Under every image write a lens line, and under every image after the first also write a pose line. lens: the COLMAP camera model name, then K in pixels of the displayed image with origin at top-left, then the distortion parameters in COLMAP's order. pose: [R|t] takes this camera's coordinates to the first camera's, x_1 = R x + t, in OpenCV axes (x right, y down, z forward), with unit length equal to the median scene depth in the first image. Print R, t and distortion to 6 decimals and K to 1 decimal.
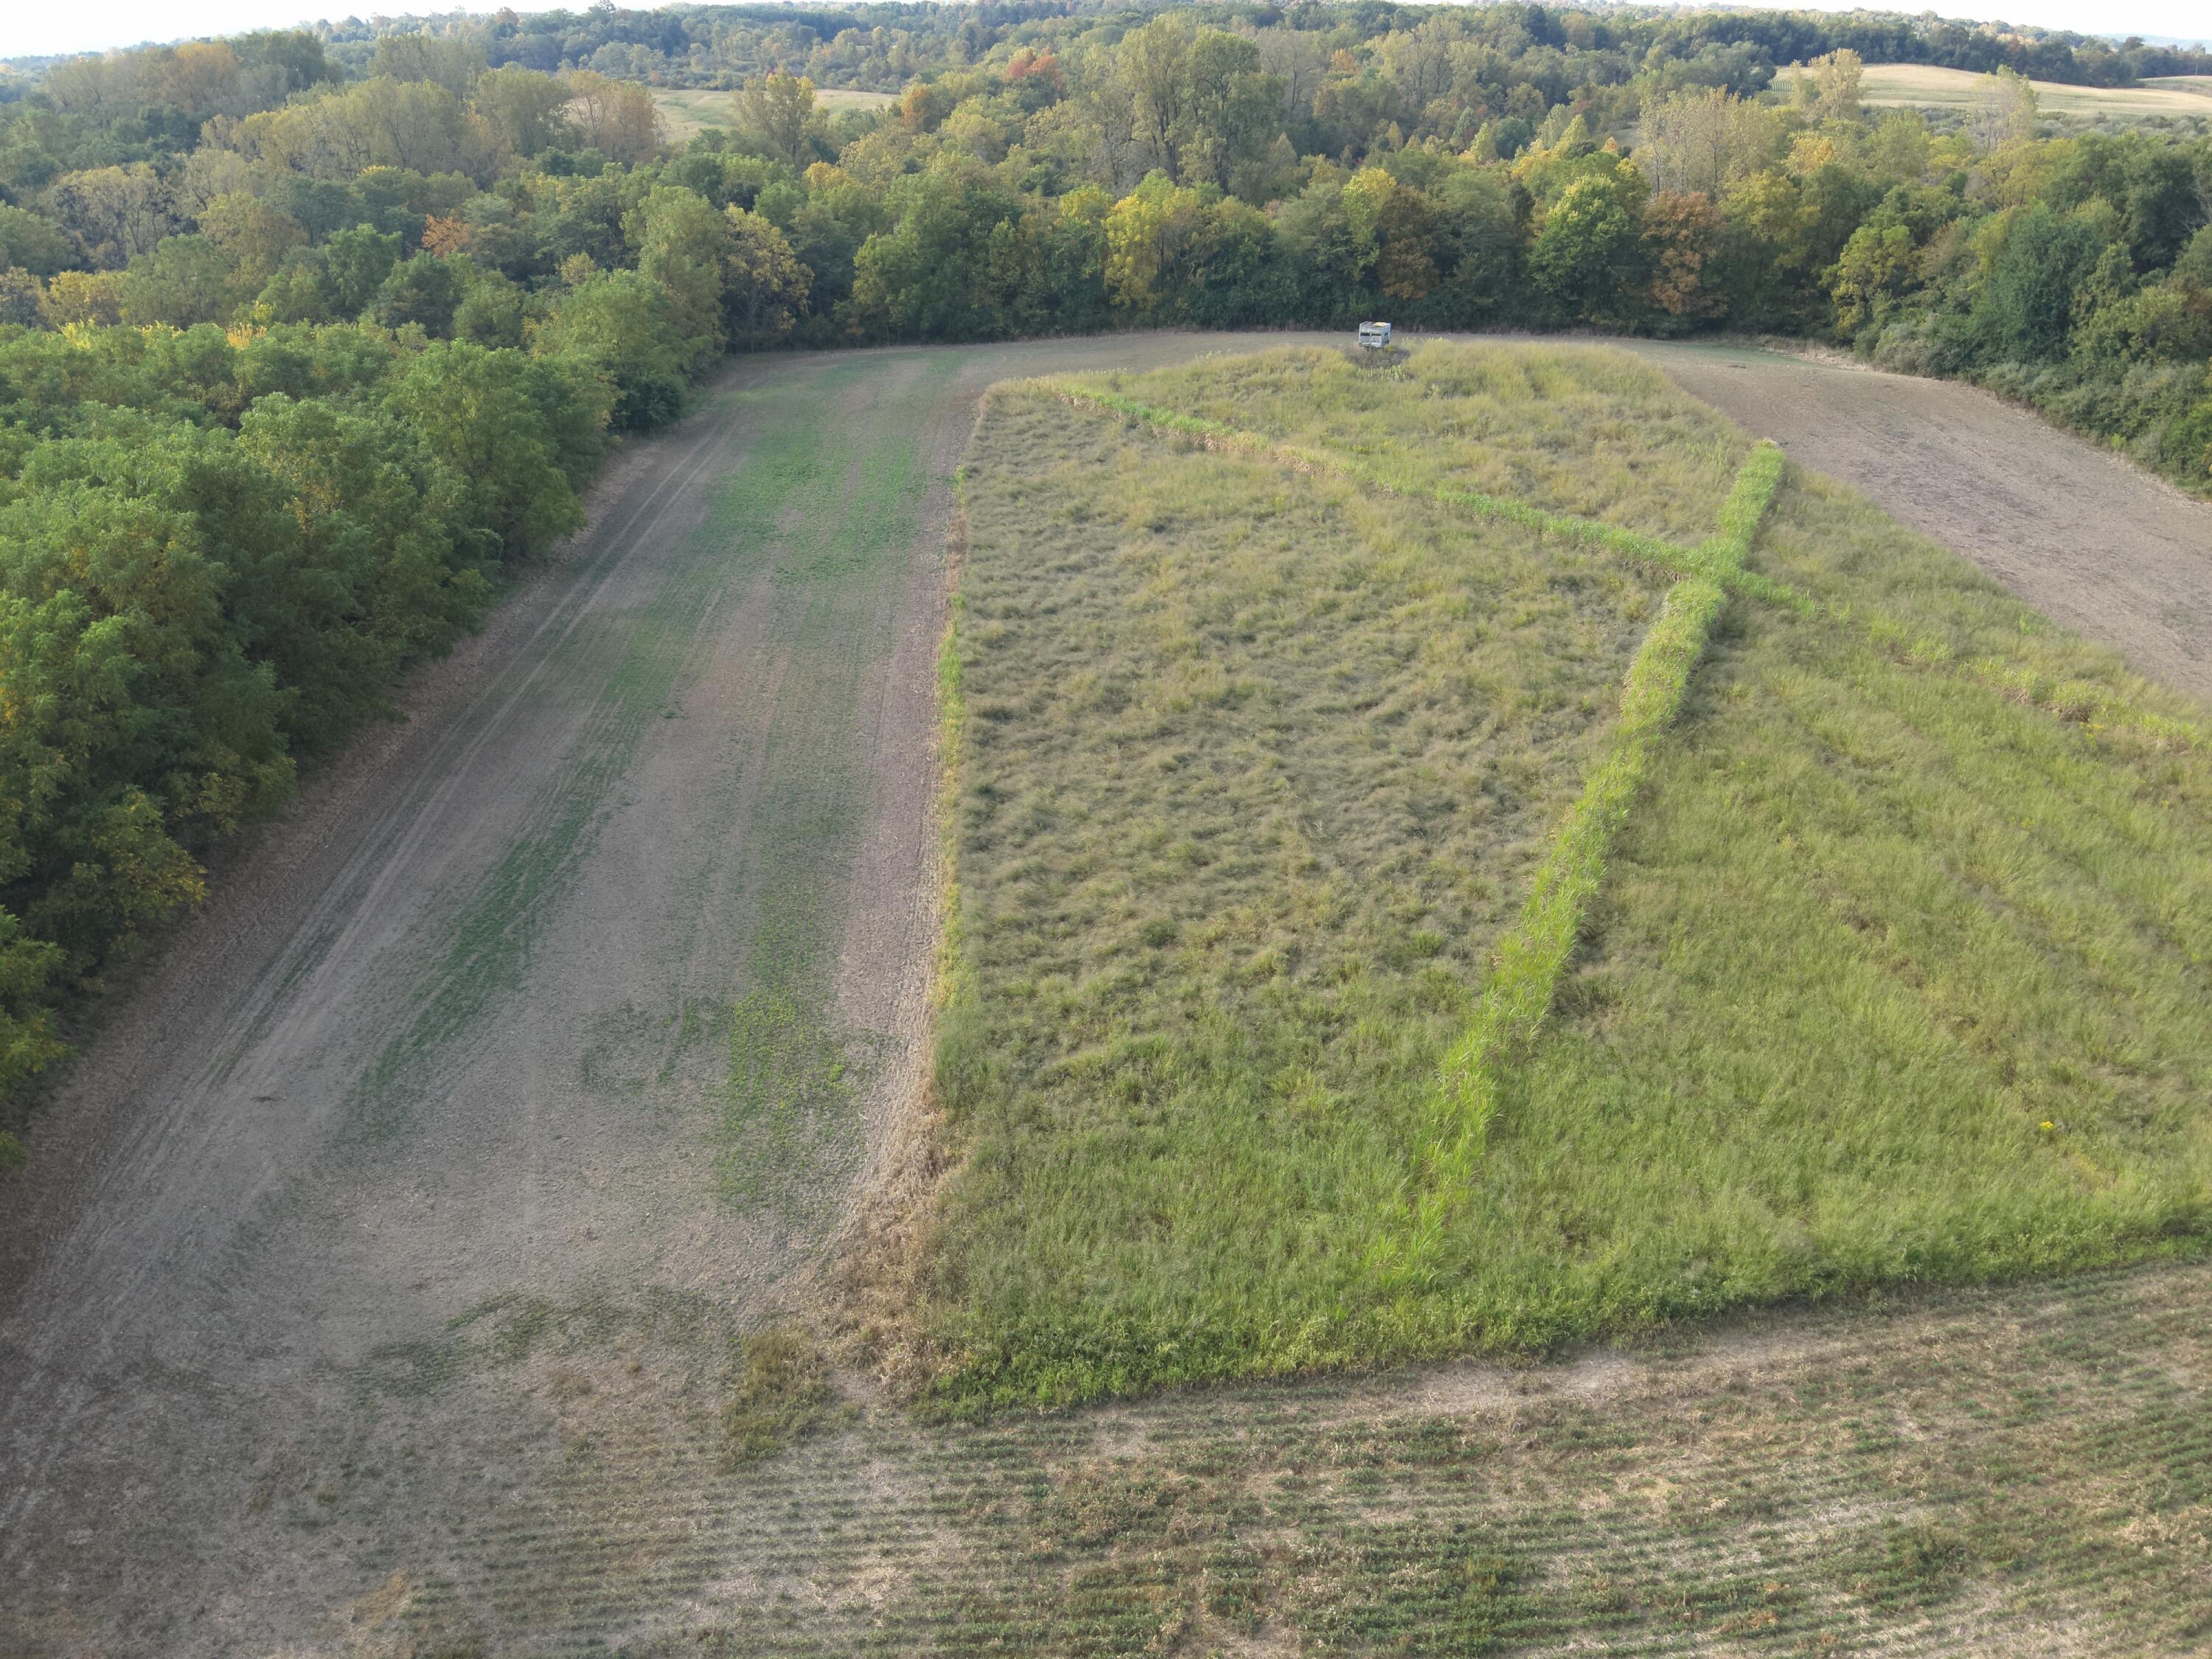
lens RADIAL K [[1620.5, 0, 1100.5], [0, 1620.5, 821.2], [0, 0, 1]] dist [0.058543, -0.145680]
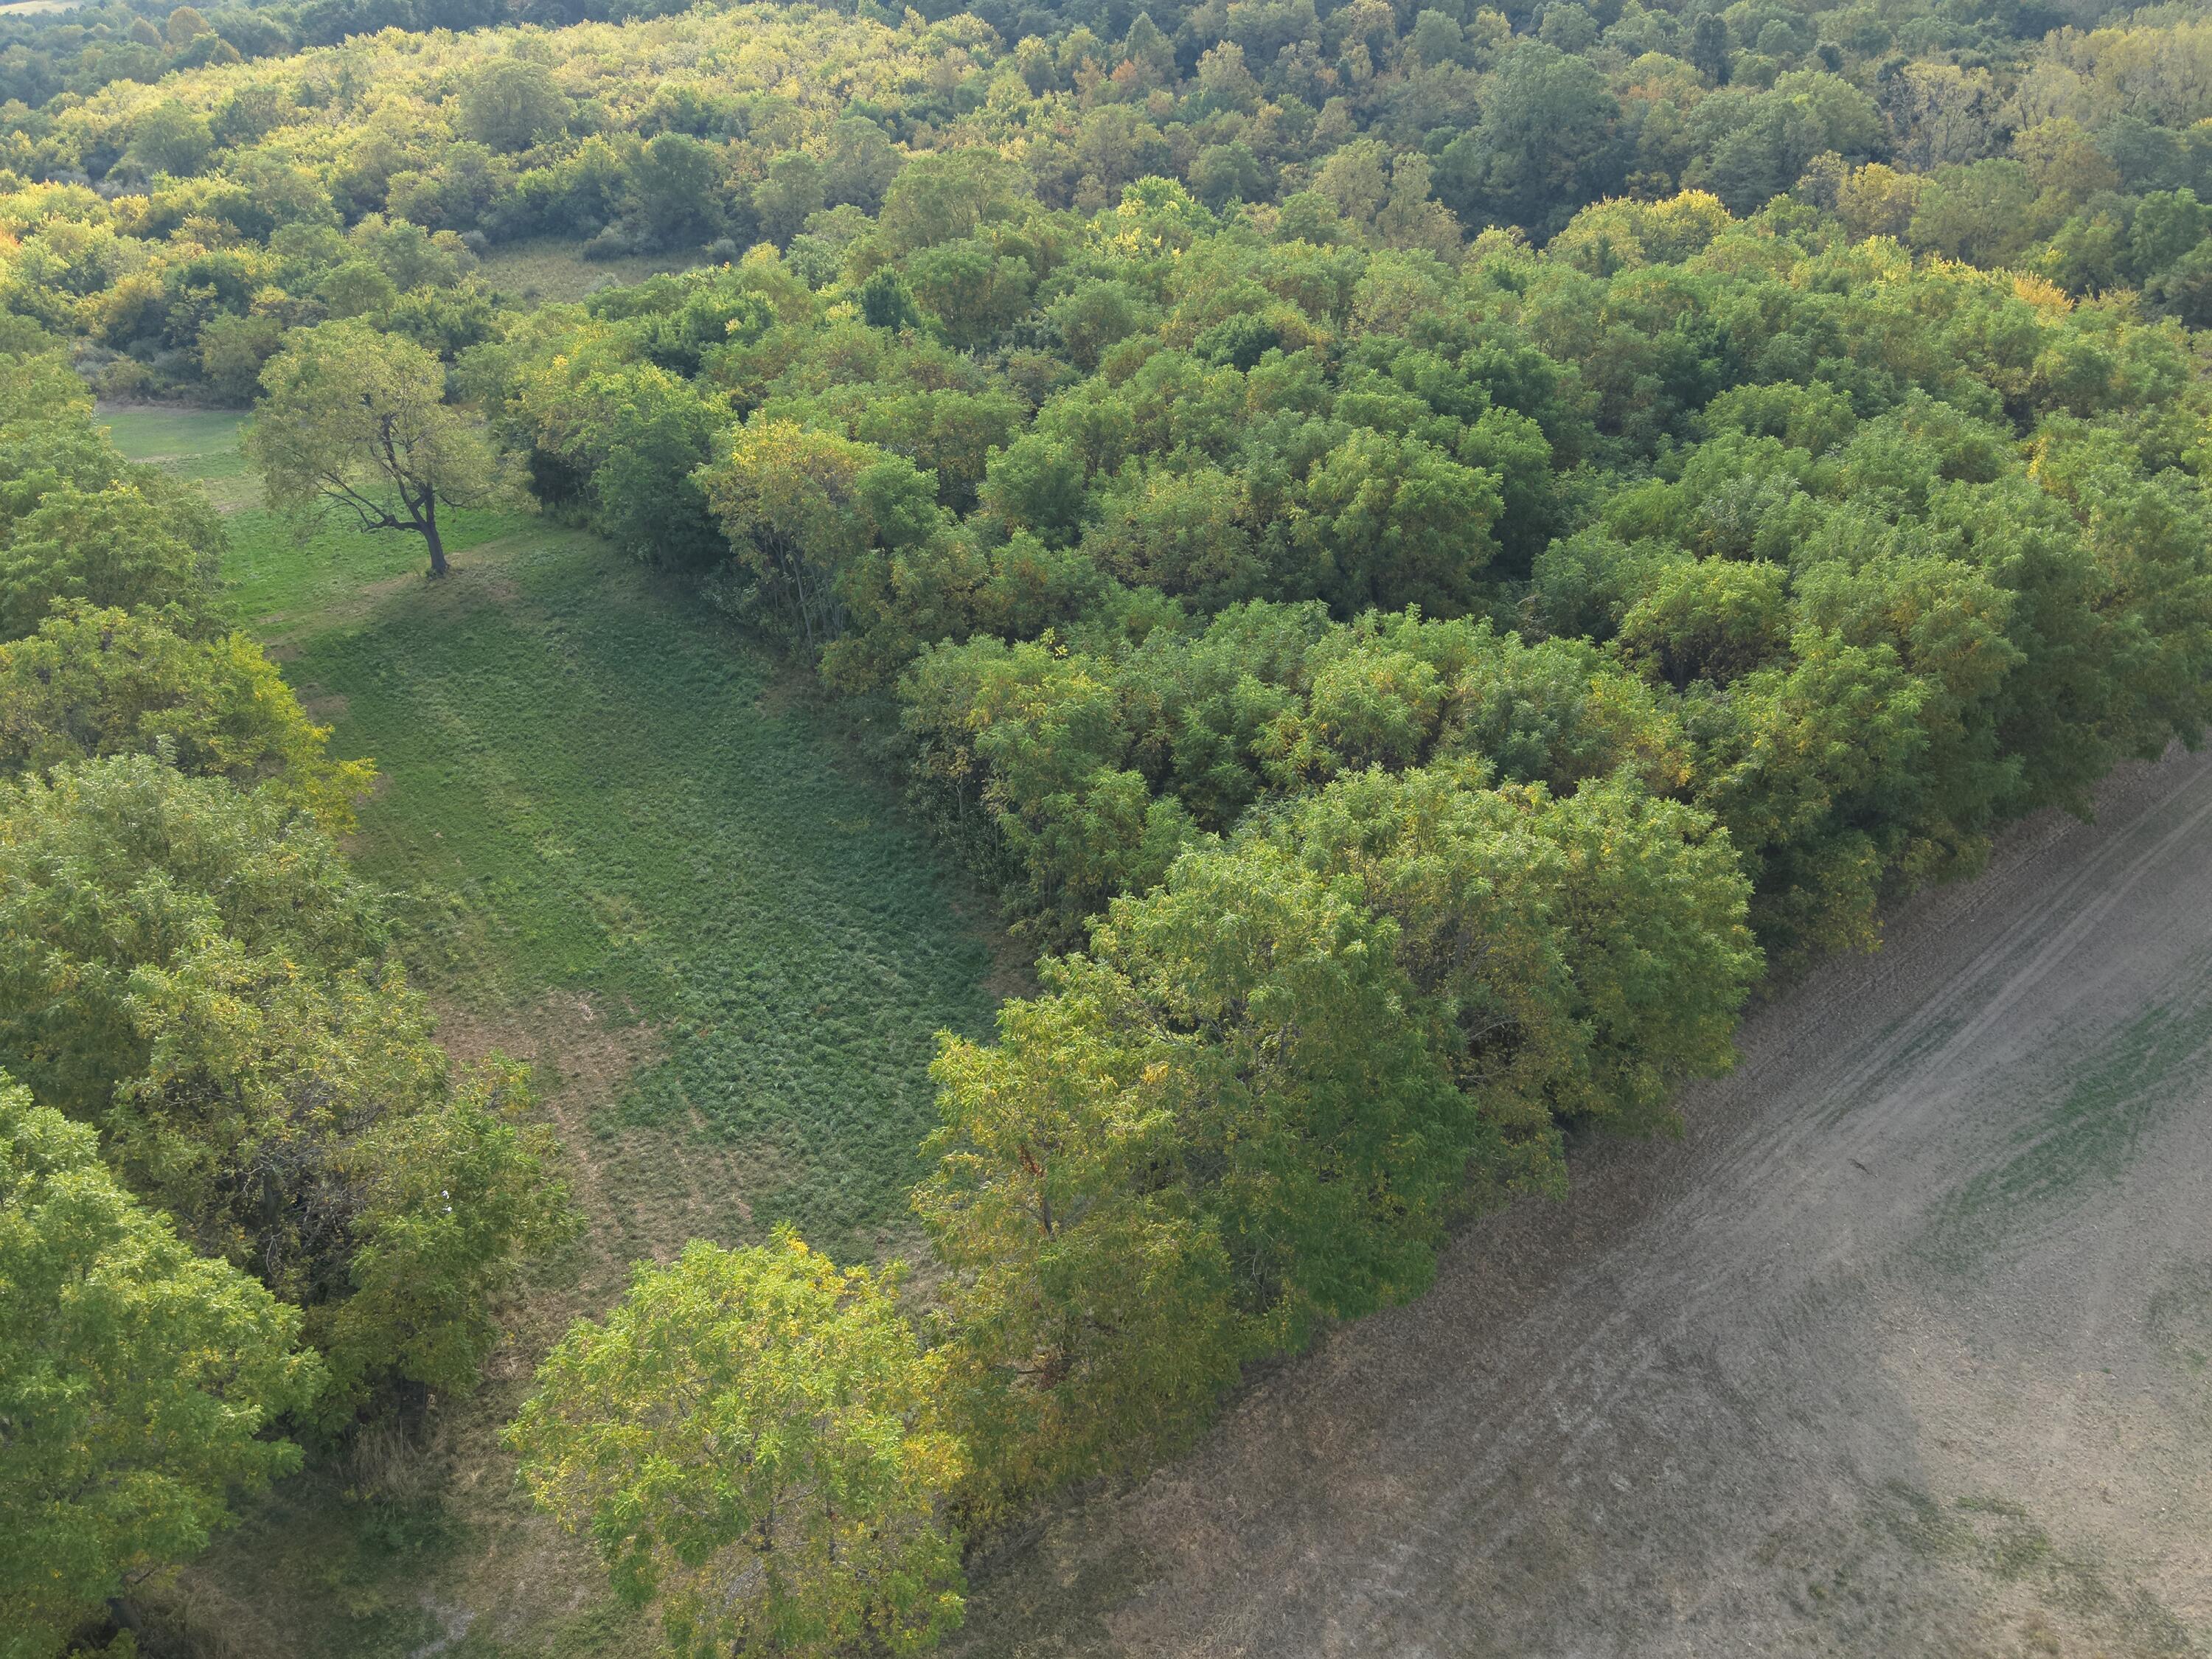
lens RADIAL K [[1620.5, 0, 1137.2], [0, 1620.5, 815.4], [0, 0, 1]] dist [0.058543, -0.145680]
pose [[0.610578, 0.426253, -0.667460, -0.165618], [-0.367385, 0.899078, 0.238092, -0.117291], [0.701586, 0.099841, 0.705556, -0.134894]]
